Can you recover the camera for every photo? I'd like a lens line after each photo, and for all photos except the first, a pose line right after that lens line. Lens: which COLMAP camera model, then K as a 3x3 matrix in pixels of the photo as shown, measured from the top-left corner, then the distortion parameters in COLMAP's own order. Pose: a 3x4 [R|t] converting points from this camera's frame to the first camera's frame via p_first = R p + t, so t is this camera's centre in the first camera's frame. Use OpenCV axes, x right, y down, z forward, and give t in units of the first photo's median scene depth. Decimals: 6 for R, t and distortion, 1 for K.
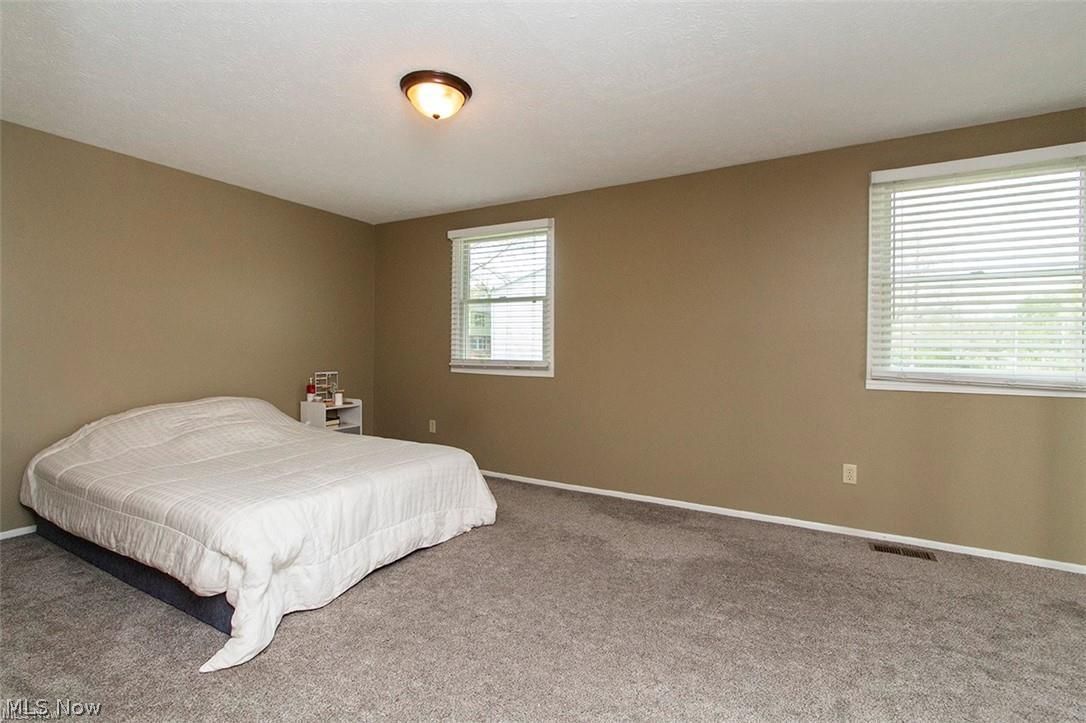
lens RADIAL K [[515.7, 0, 544.6], [0, 515.7, 355.9], [0, 0, 1]] dist [-0.000409, 0.000084]
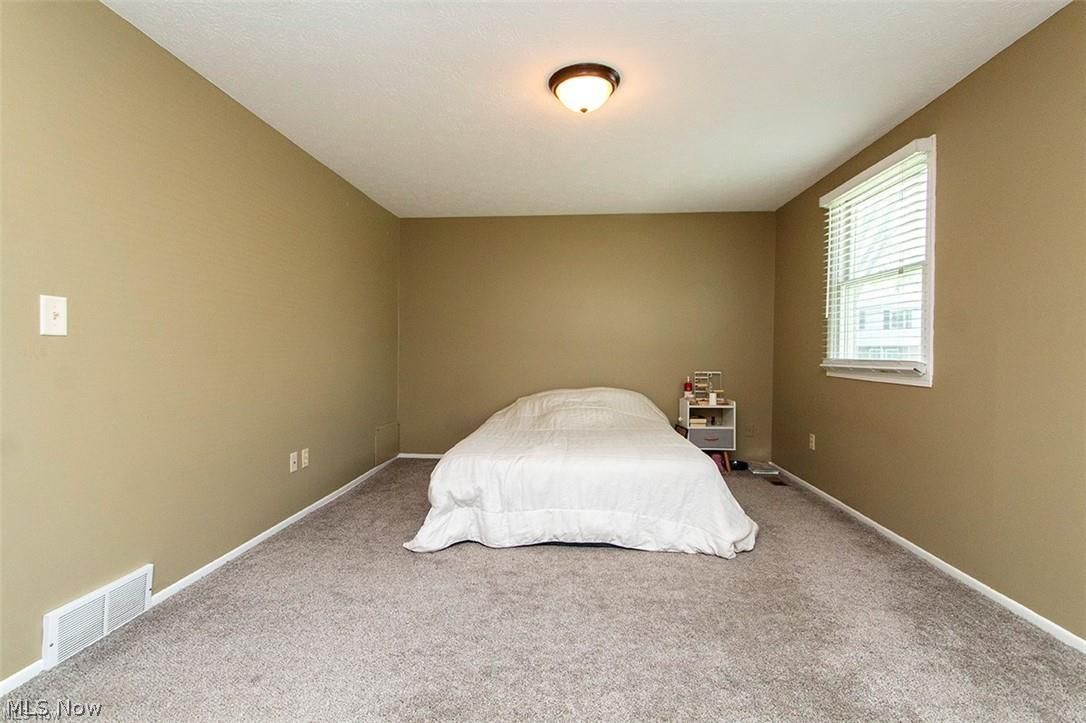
lens RADIAL K [[504.8, 0, 509.0], [0, 504.8, 361.4], [0, 0, 1]] dist [0.000041, 0.000109]
pose [[0.402993, 0.008599, -0.915162, 0.373356], [-0.011698, 0.999923, 0.004245, 0.013170], [0.915128, 0.008995, 0.403063, 0.279602]]
